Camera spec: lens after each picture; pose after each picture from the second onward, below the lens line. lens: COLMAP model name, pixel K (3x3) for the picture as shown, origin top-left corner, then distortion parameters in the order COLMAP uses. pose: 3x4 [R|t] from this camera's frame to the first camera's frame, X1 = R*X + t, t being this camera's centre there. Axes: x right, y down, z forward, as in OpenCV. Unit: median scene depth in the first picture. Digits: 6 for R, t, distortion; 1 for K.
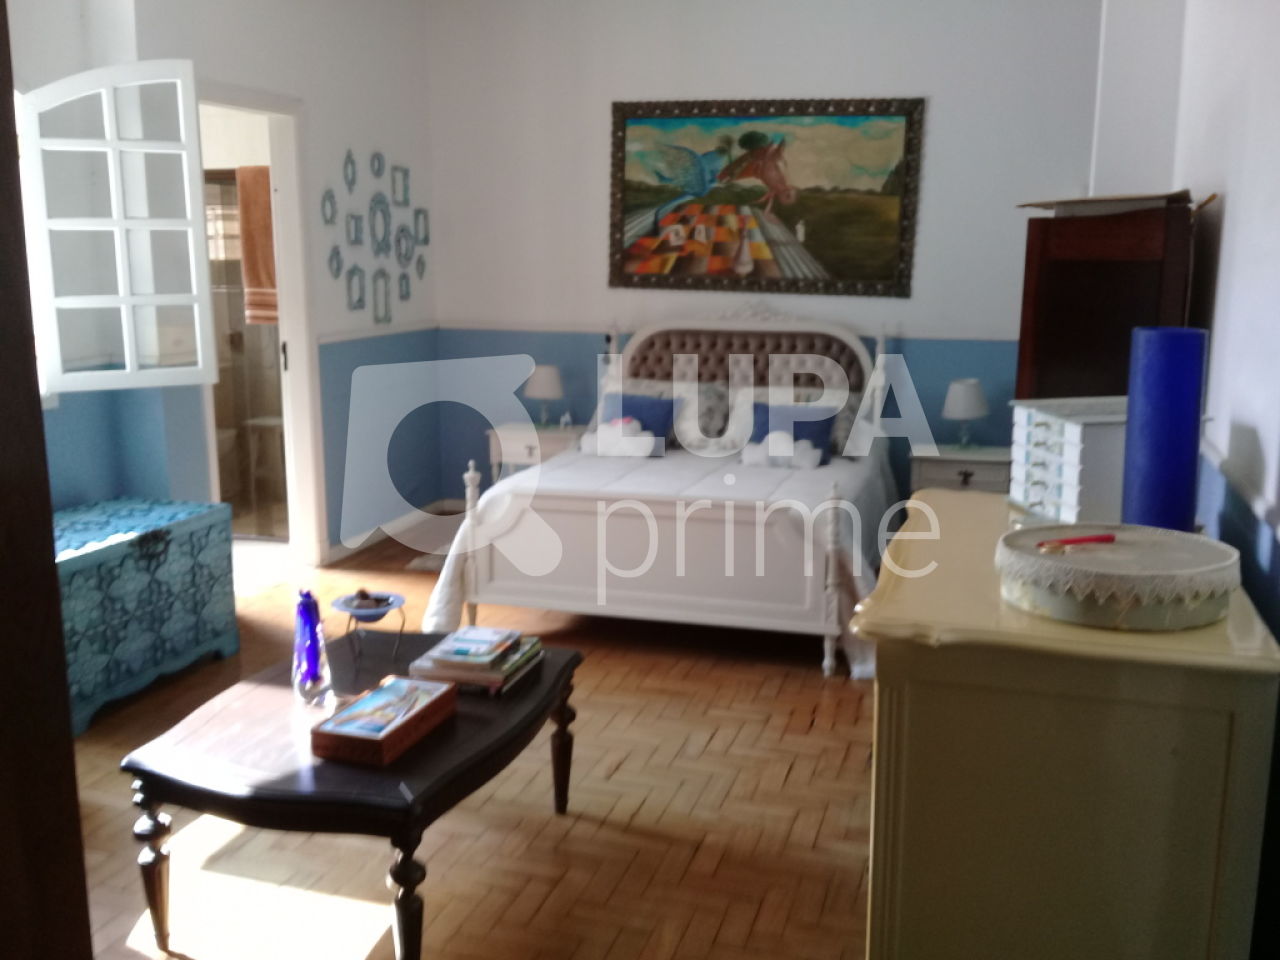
lens RADIAL K [[1185.6, 0, 632.8], [0, 1185.6, 501.0], [0, 0, 1]] dist [0.116703, -0.256908]
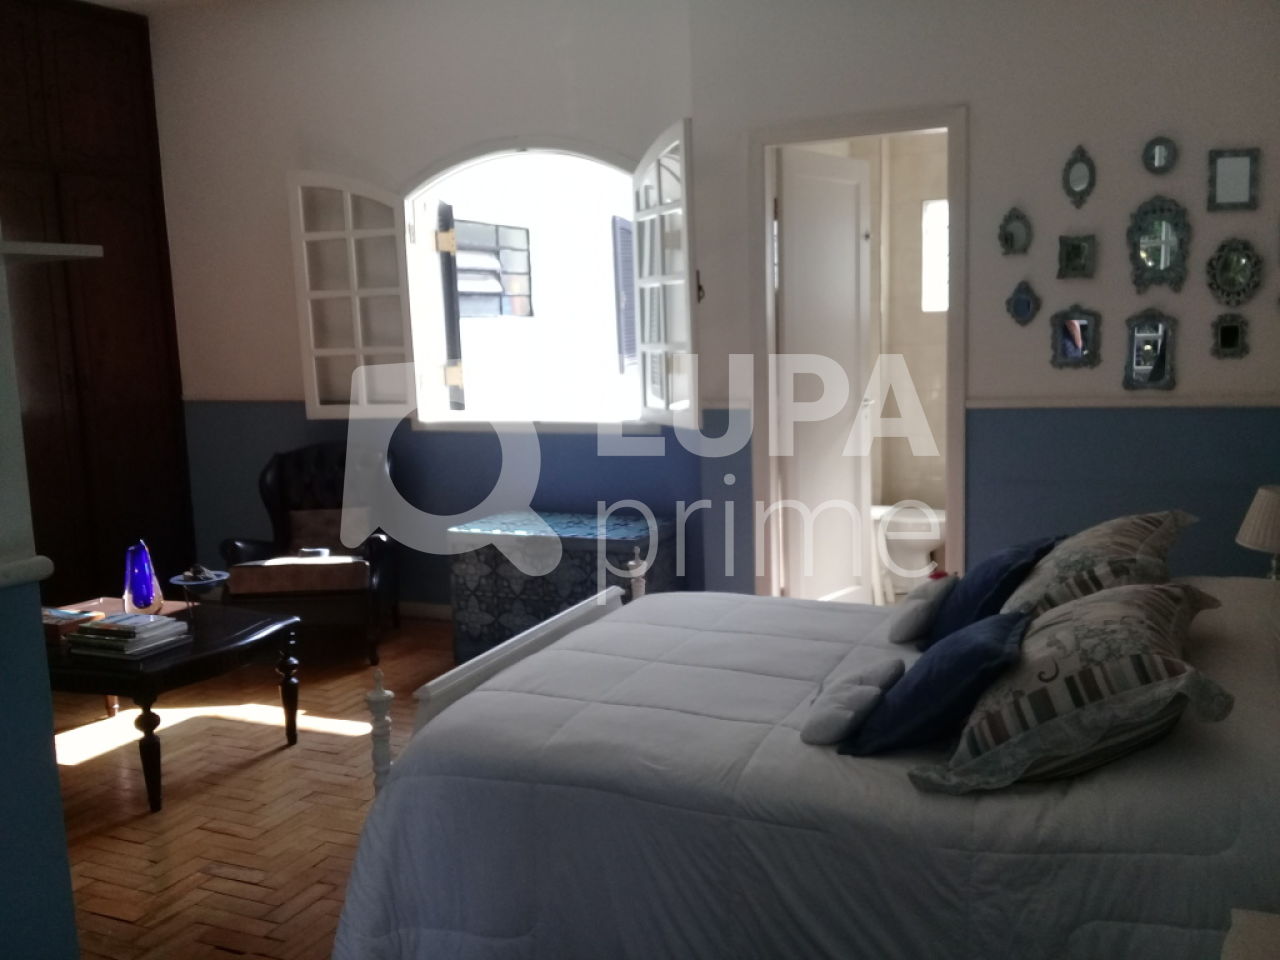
lens RADIAL K [[1185.6, 0, 632.8], [0, 1185.6, 501.0], [0, 0, 1]] dist [0.116703, -0.256908]
pose [[-0.137229, 0.155373, -0.978278, 0.532746], [-0.172089, 0.968863, 0.178018, -0.169031], [0.975476, 0.192780, -0.106218, 0.854326]]
